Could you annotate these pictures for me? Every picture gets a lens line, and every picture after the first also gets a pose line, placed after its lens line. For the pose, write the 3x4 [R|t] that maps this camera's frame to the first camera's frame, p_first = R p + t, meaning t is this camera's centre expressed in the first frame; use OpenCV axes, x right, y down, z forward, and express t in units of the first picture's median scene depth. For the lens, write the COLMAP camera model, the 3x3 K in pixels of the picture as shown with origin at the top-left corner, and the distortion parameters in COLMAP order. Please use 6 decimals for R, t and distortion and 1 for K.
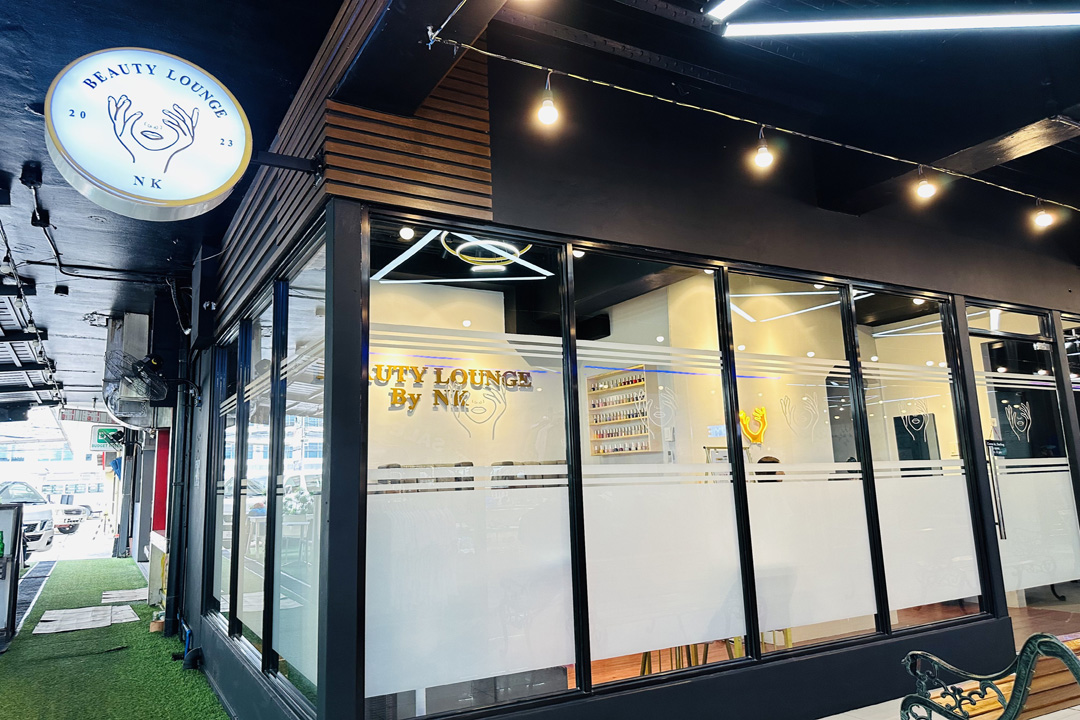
lens RADIAL K [[752.6, 0, 536.2], [0, 752.6, 355.5], [0, 0, 1]] dist [0.061205, -0.002829]
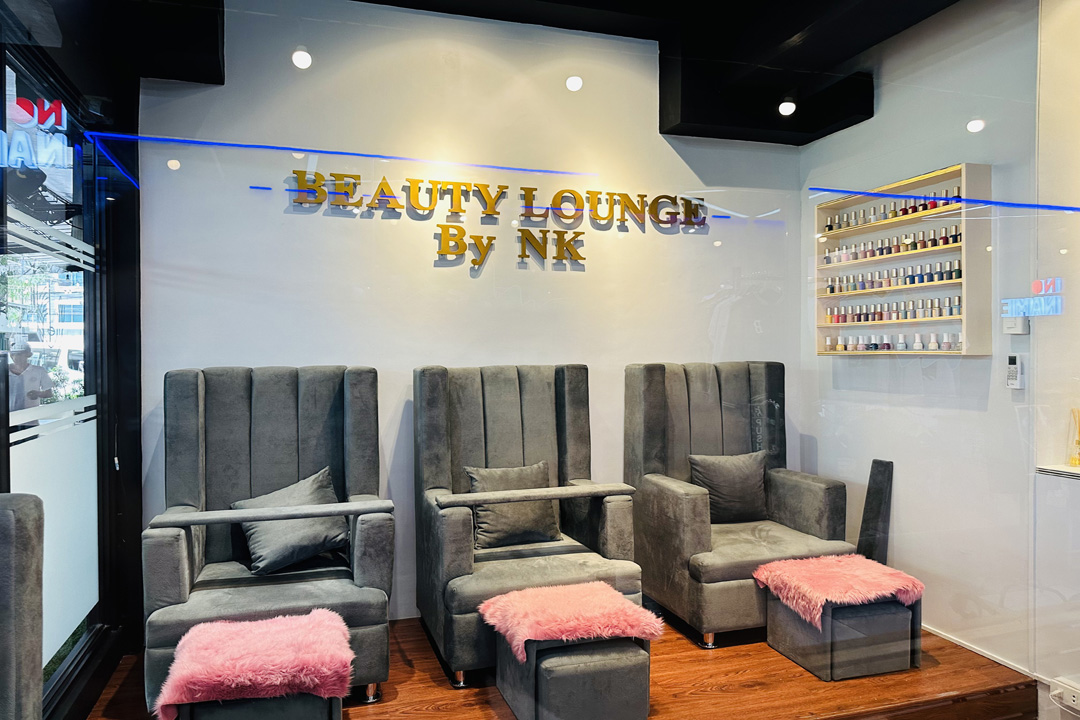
lens RADIAL K [[752.6, 0, 539.7], [0, 752.6, 361.0], [0, 0, 1]] dist [0.061205, -0.002829]
pose [[0.975573, 0.029589, -0.217674, -0.001622], [0.009772, 0.984061, 0.177561, 0.041996], [0.219458, -0.175351, 0.959734, 0.463465]]
